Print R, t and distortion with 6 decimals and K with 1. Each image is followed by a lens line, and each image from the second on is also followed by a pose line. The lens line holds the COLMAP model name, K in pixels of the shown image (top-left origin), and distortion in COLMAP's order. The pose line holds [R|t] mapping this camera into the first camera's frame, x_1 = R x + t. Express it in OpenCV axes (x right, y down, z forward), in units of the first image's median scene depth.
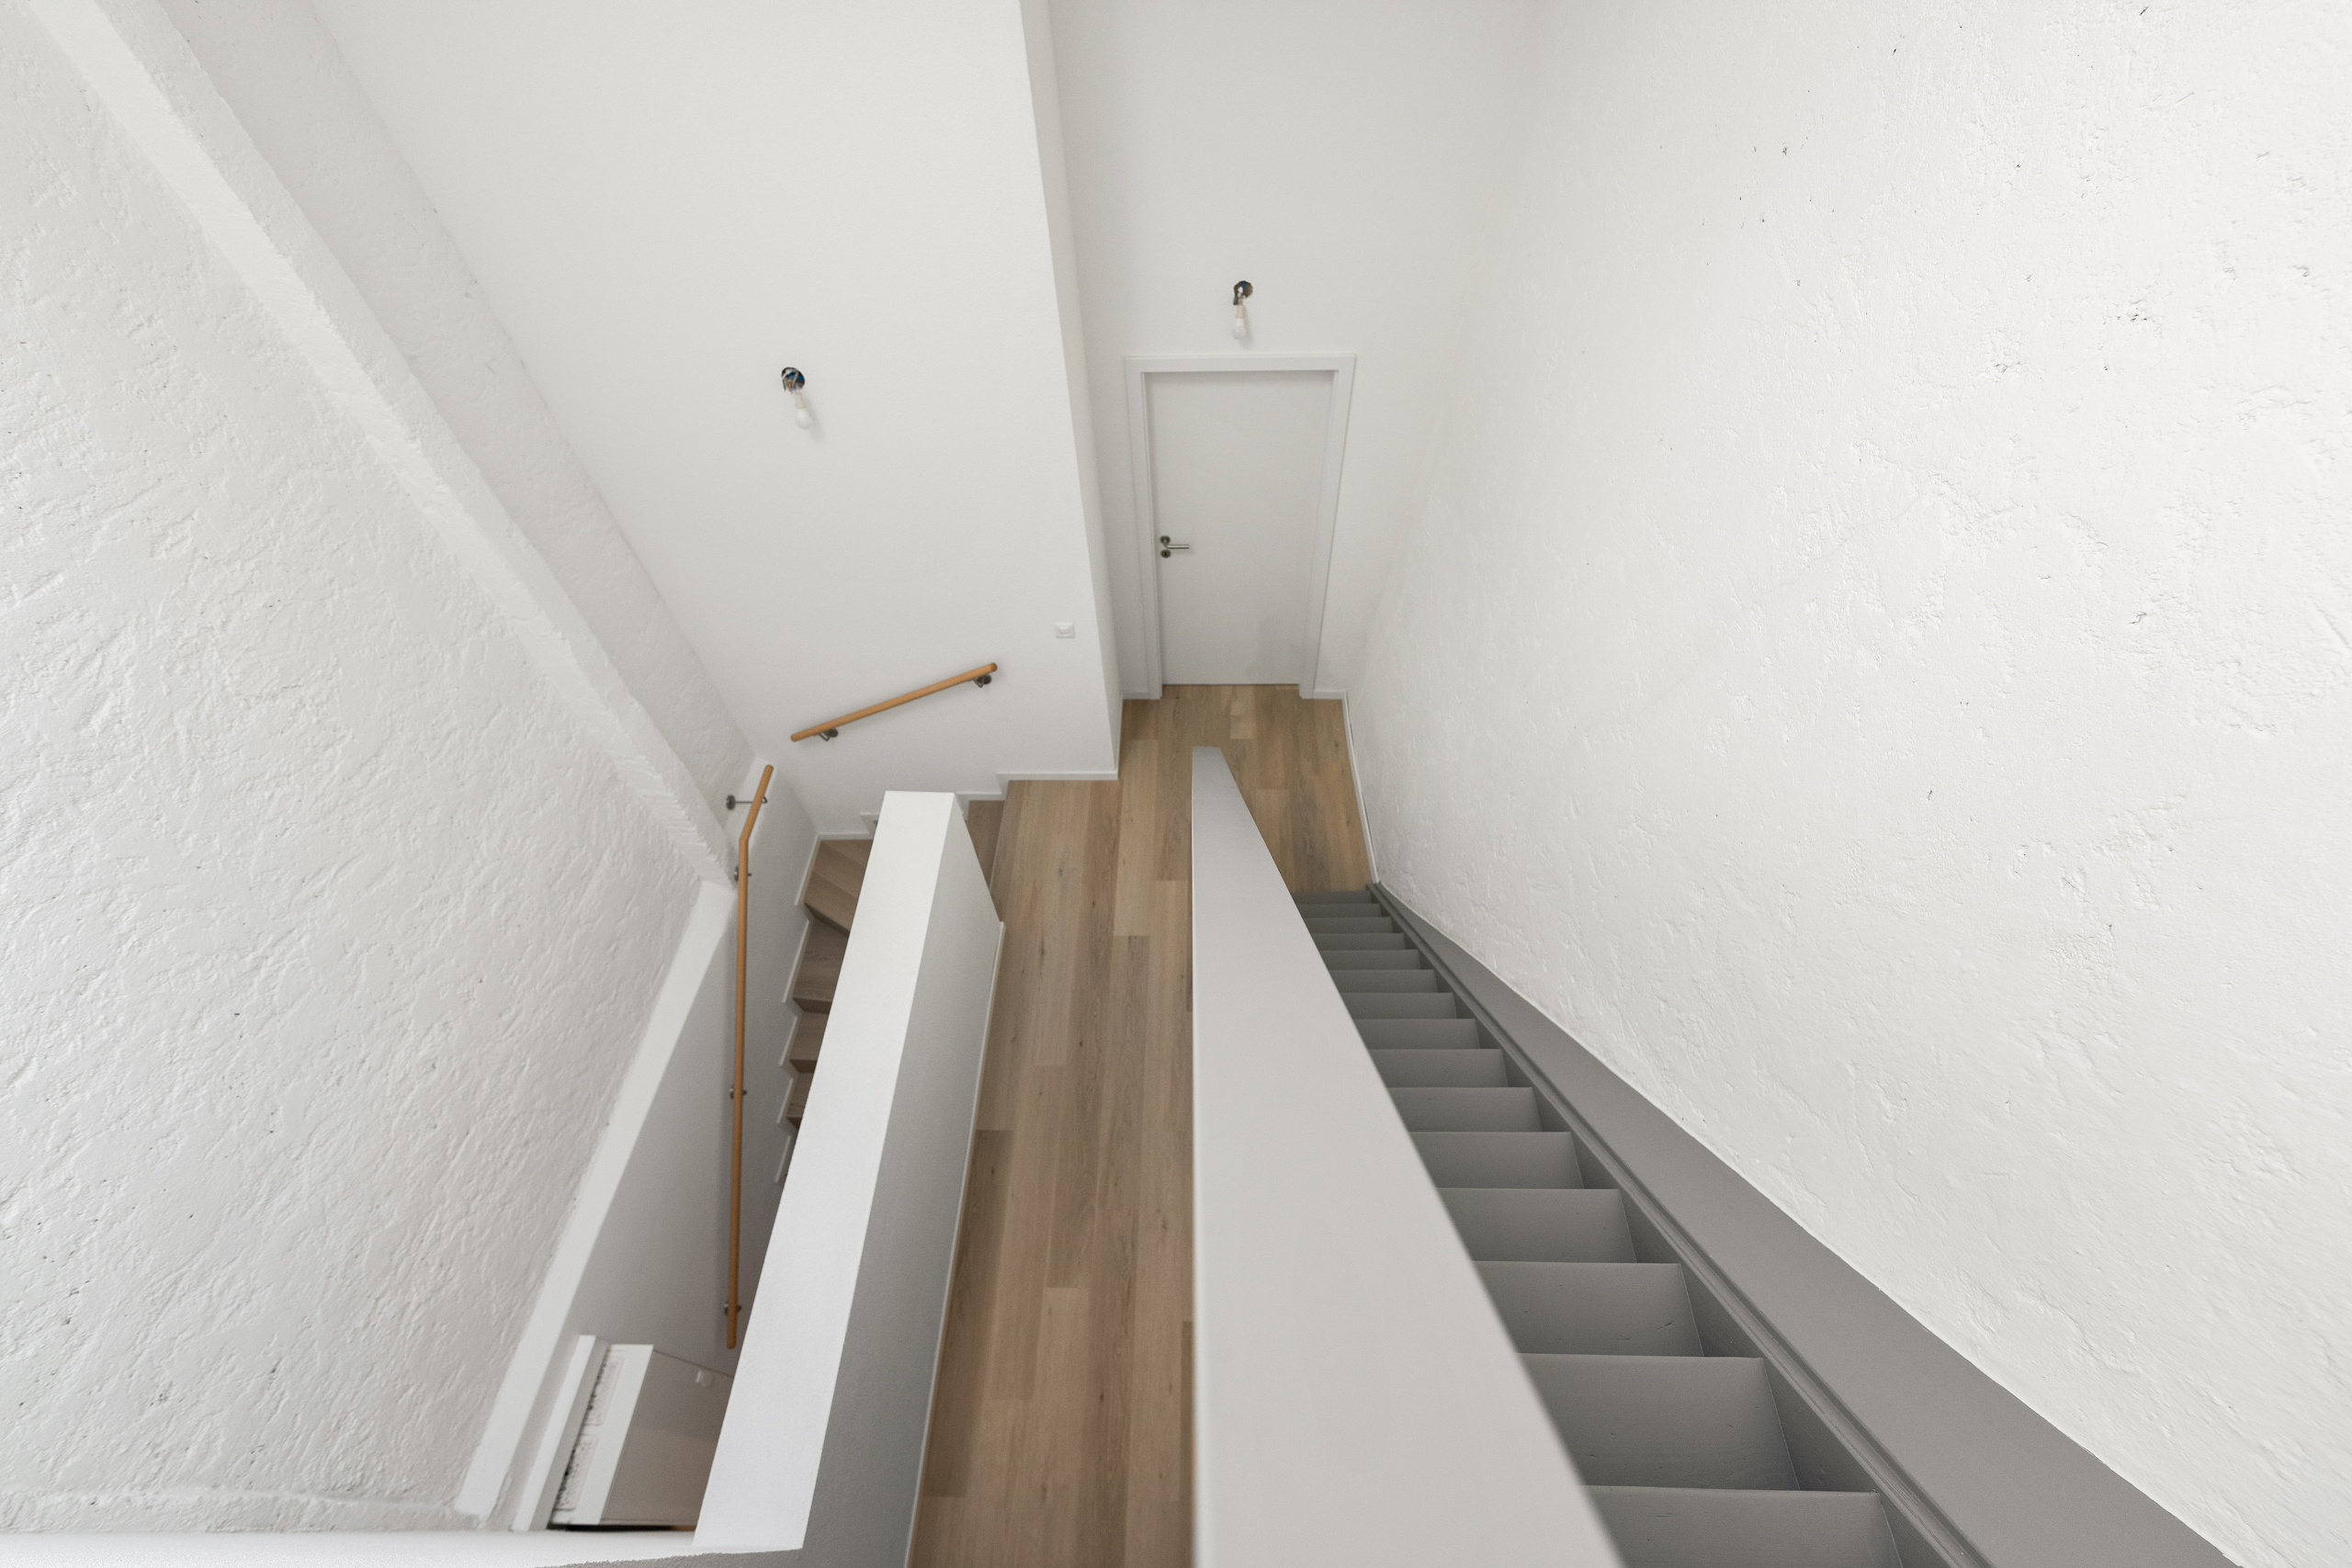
lens RADIAL K [[945.1, 0, 1226.7], [0, 945.1, 783.7], [0, 0, 1]] dist [-0.000147, -0.000164]
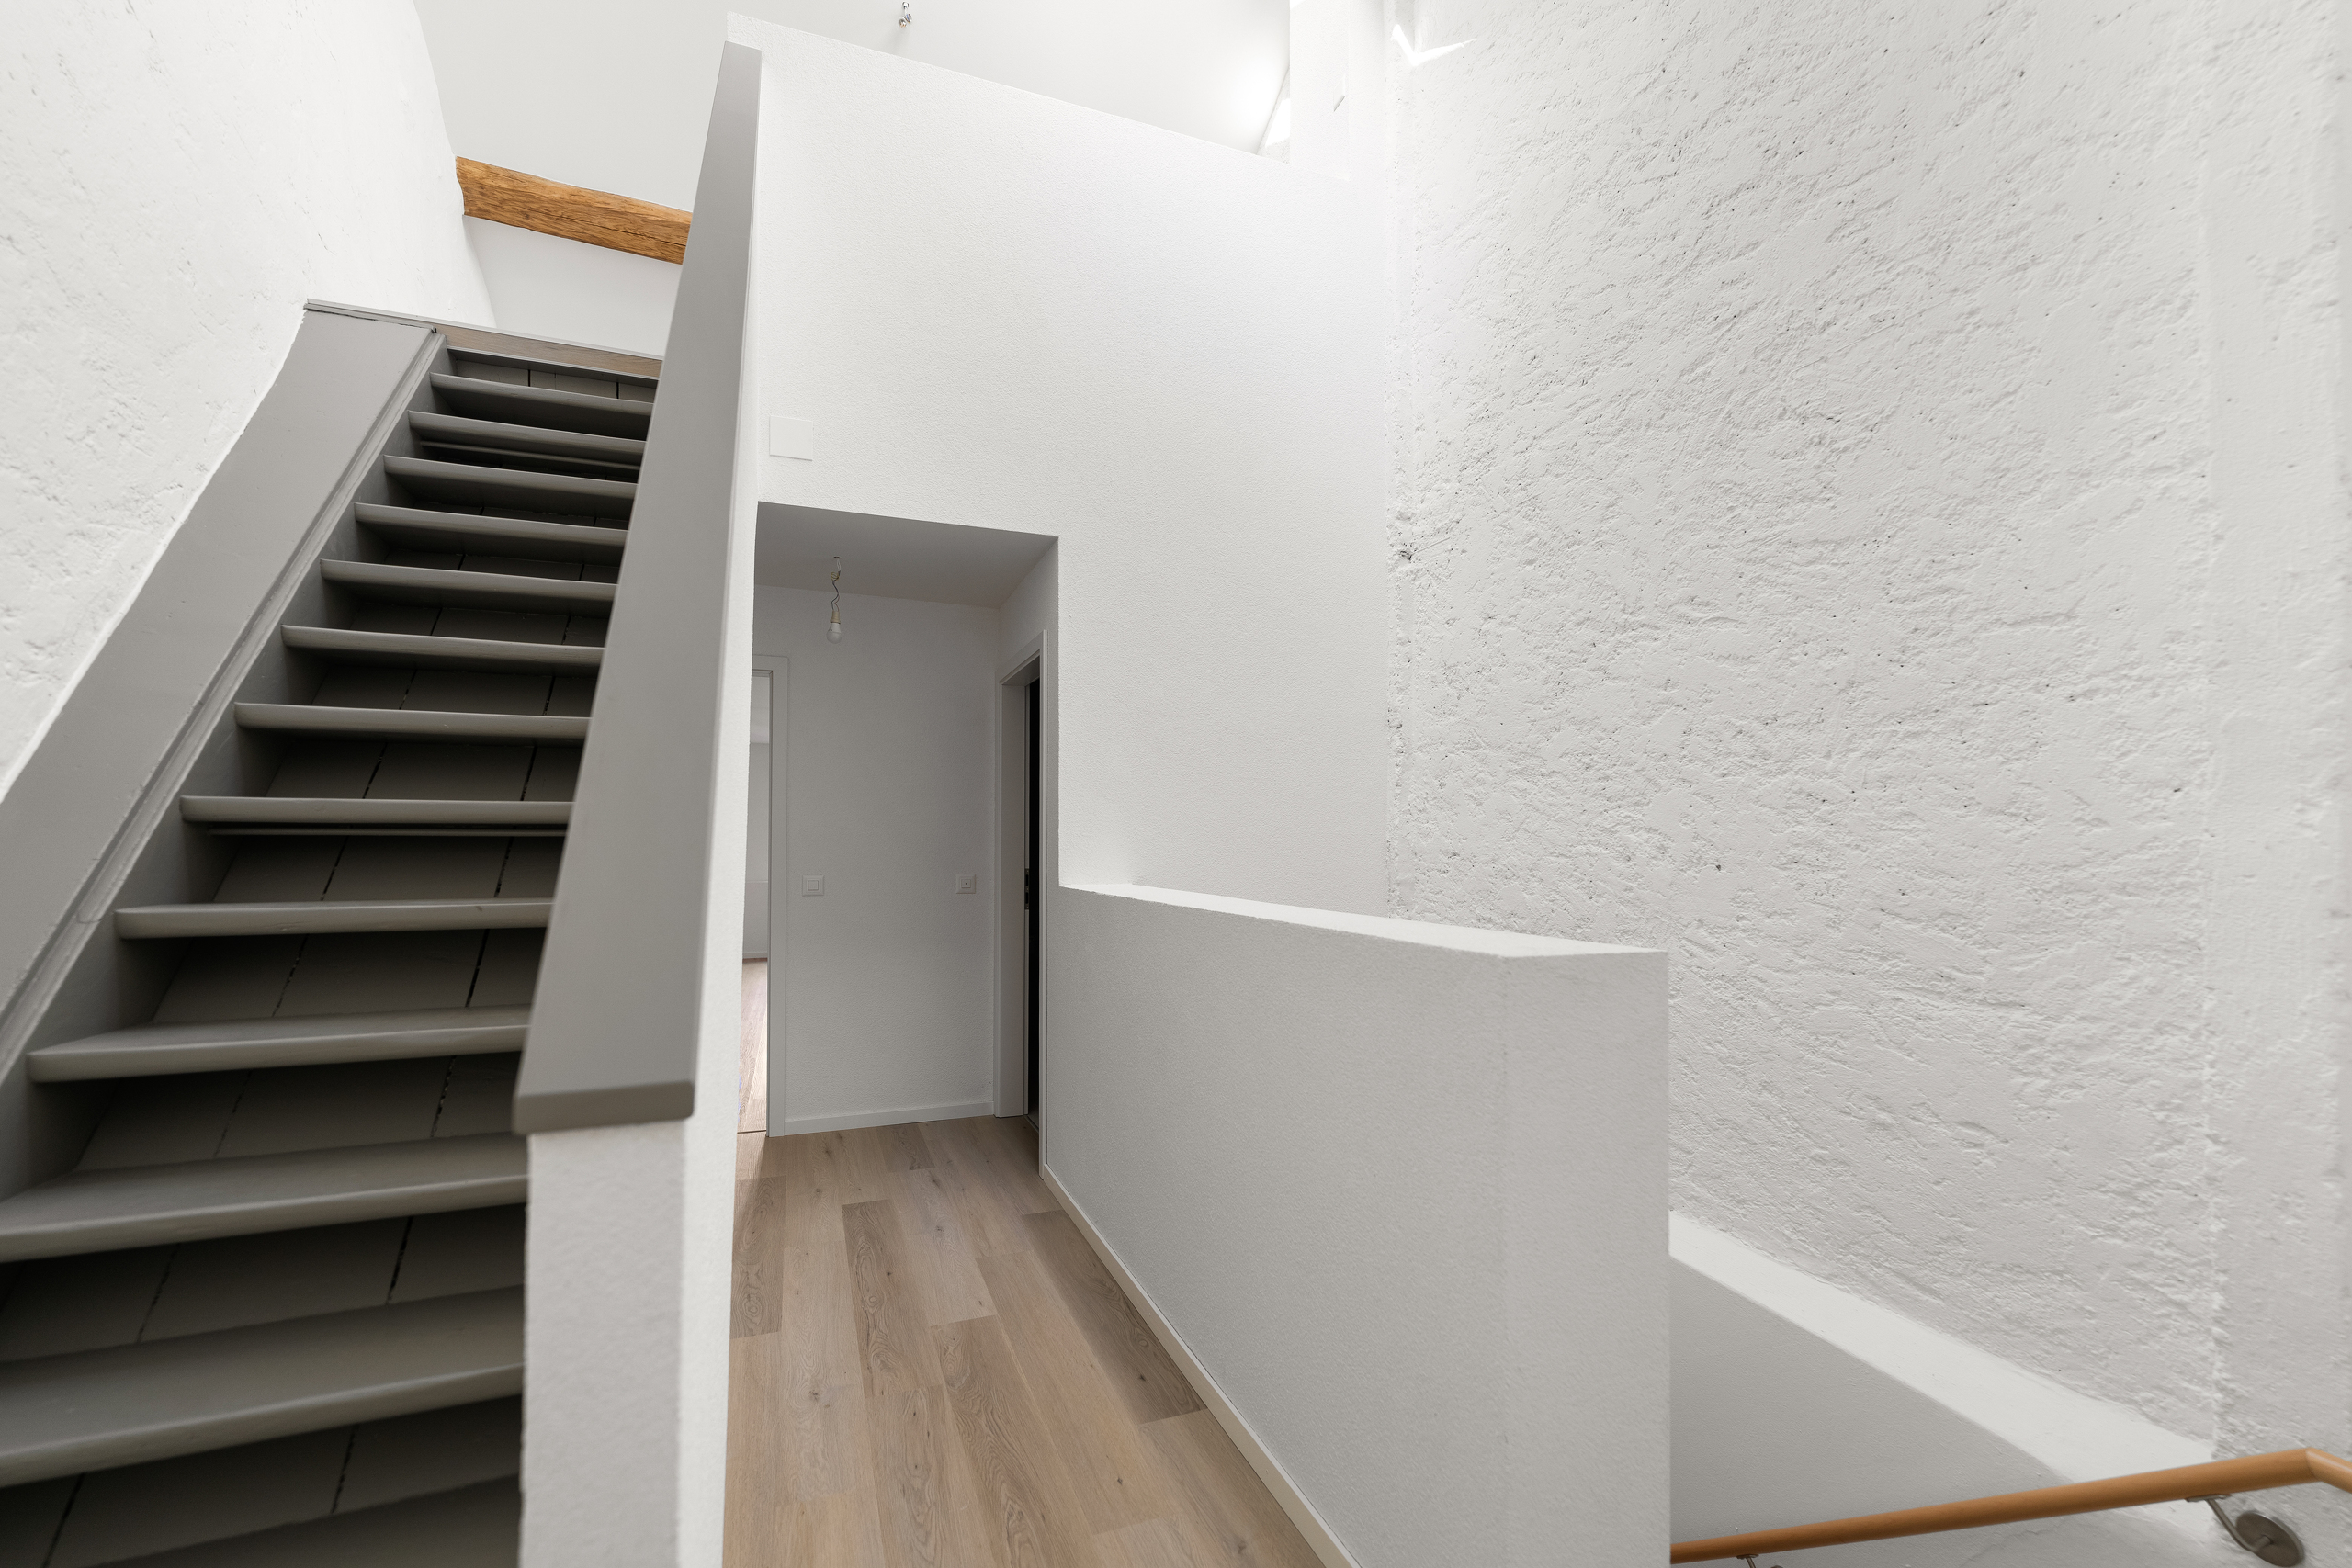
lens RADIAL K [[957.7, 0, 1165.2], [0, 957.7, 795.7], [0, 0, 1]] dist [-0.000389, -0.000438]
pose [[-0.936952, -0.009584, -0.349328, -0.072924], [-0.276218, 0.632650, 0.723504, -0.295173], [0.214068, 0.774379, -0.595410, 1.384719]]
